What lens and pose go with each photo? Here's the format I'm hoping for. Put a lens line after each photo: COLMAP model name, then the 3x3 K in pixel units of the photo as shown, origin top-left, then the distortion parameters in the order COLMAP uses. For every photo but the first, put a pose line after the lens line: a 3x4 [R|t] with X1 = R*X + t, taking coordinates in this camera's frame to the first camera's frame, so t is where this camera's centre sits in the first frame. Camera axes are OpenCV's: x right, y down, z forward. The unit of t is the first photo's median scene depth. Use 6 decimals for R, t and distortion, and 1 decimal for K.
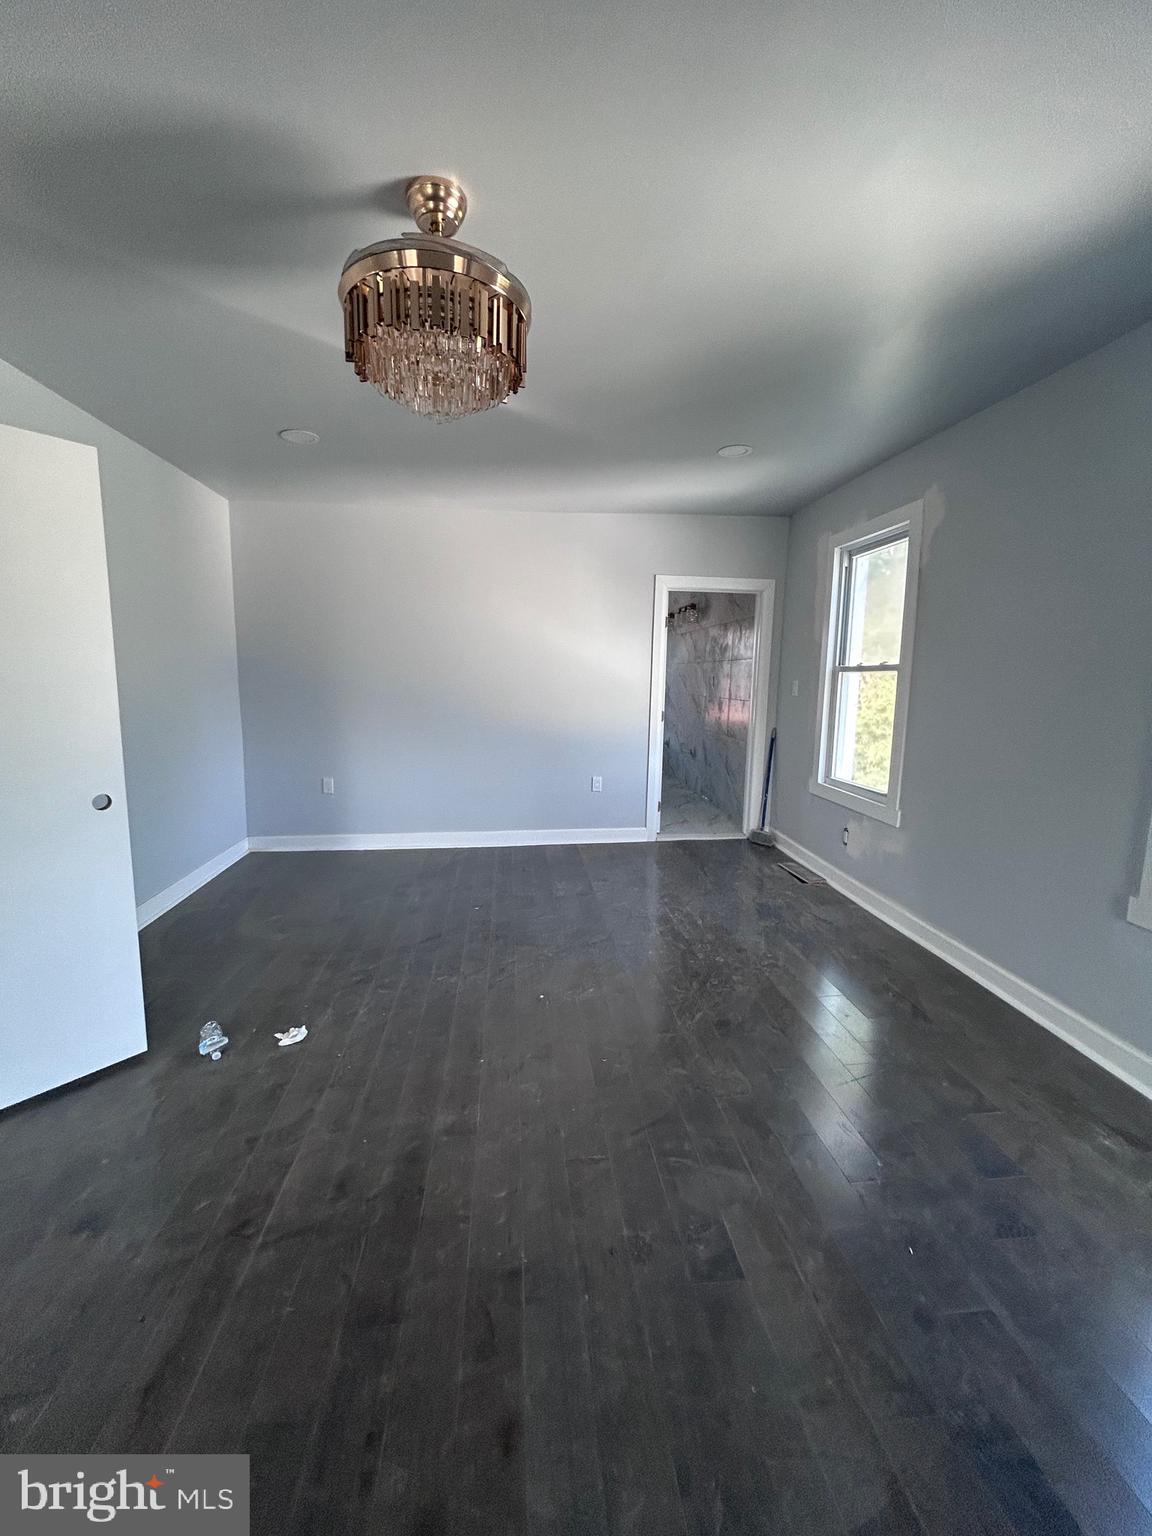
lens RADIAL K [[625.2, 0, 561.9], [0, 625.2, 758.4], [0, 0, 1]] dist [0.002491, 0.001279]
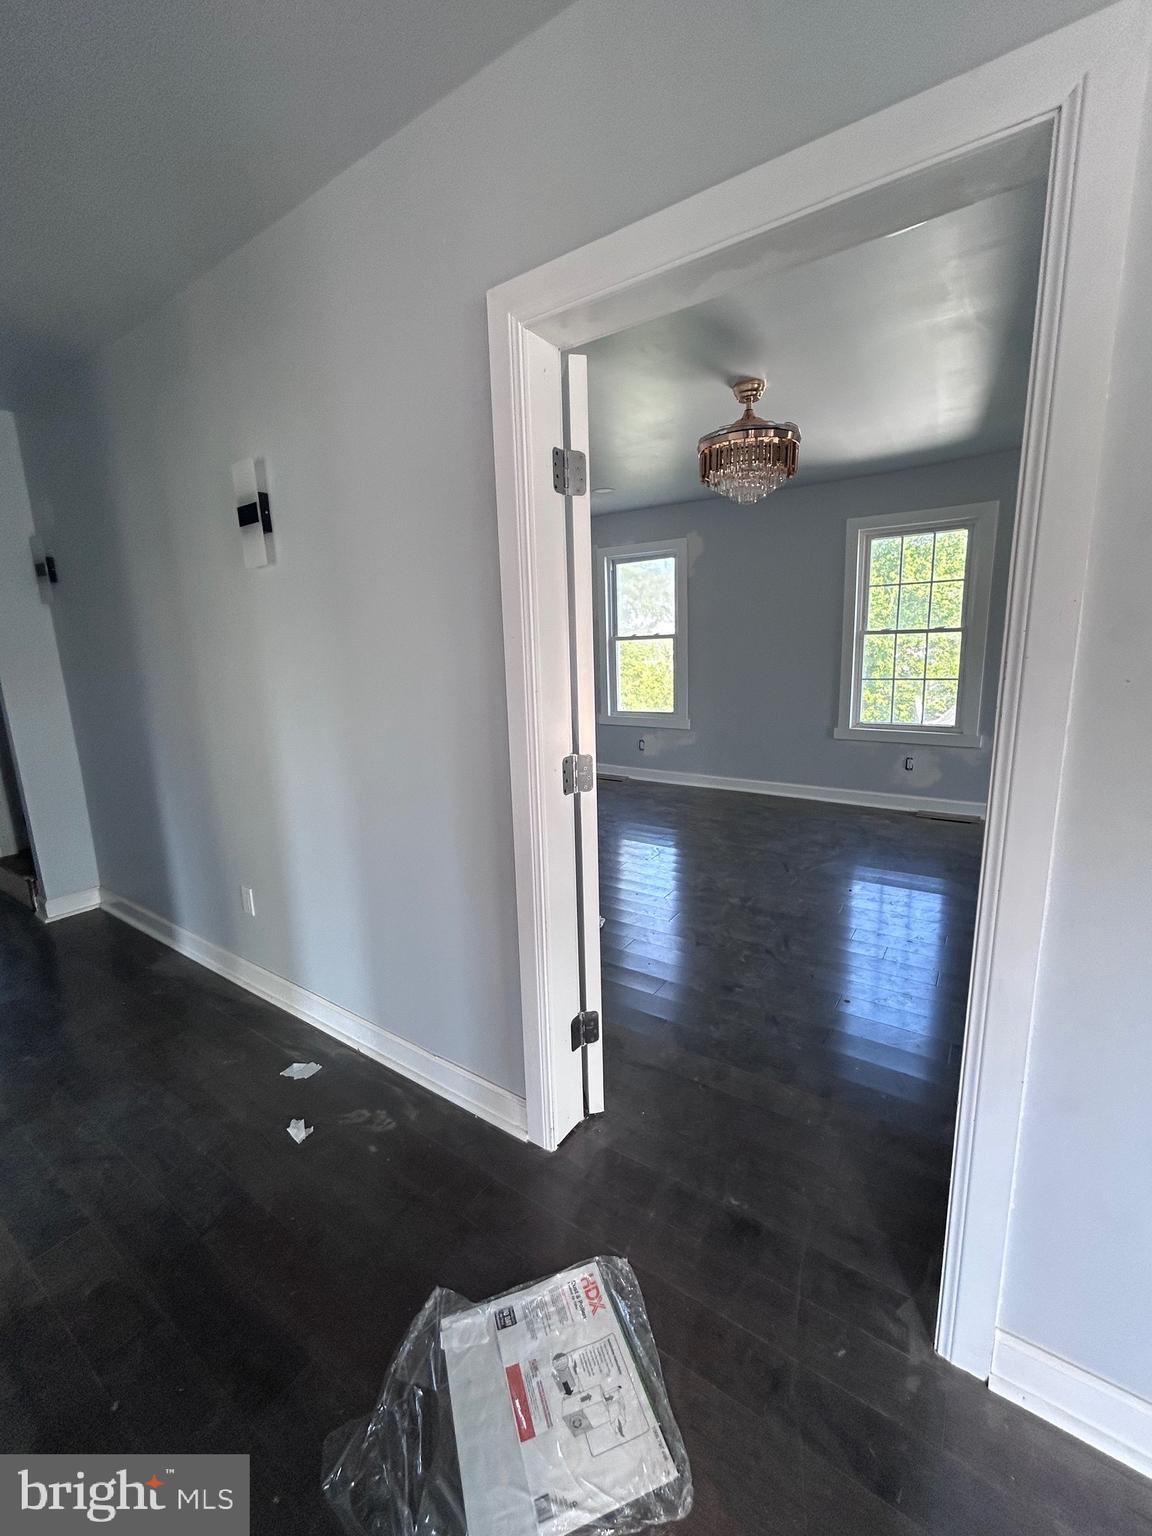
lens RADIAL K [[625.2, 0, 577.9], [0, 625.2, 760.9], [0, 0, 1]] dist [0.002491, 0.001279]
pose [[0.654479, -0.175767, 0.735366, -0.815459], [0.143532, 0.983800, 0.107404, -0.028006], [-0.742331, 0.035255, 0.669105, 0.068160]]
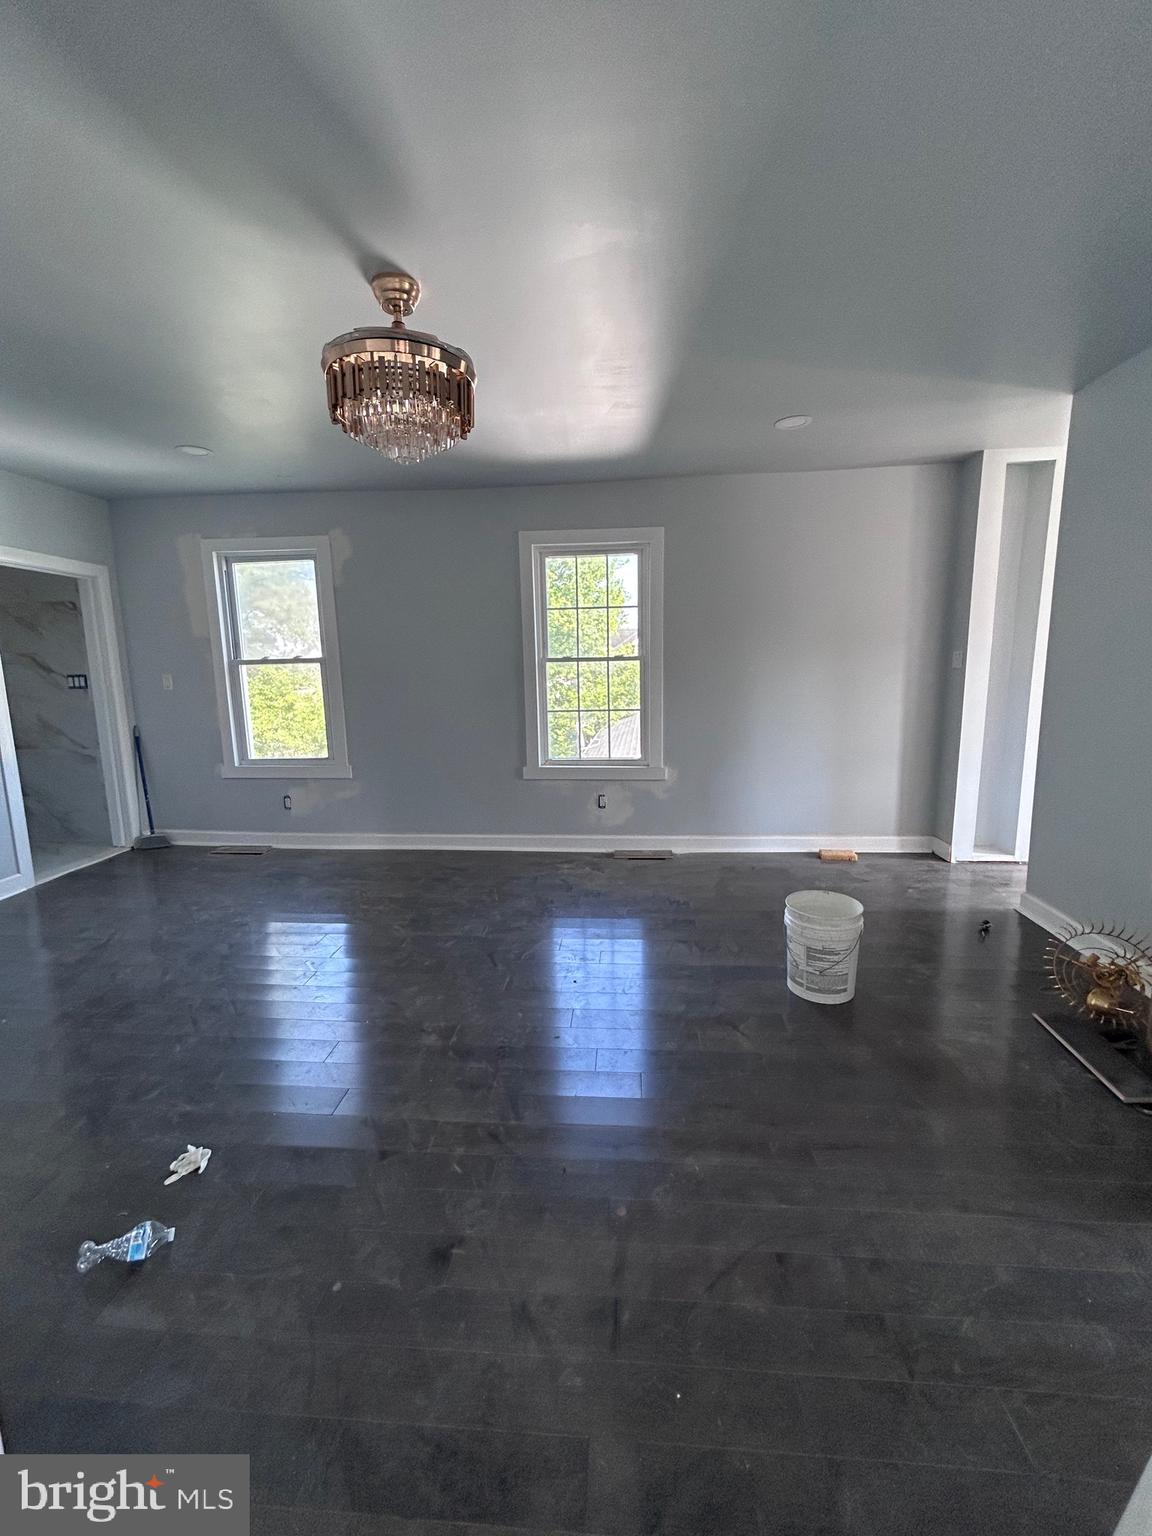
lens RADIAL K [[625.2, 0, 580.9], [0, 625.2, 761.3], [0, 0, 1]] dist [0.002491, 0.001279]
pose [[0.190554, -0.170135, 0.966821, -0.581344], [0.153844, 0.977873, 0.141759, -0.035153], [-0.969547, 0.121727, 0.212512, 0.193486]]
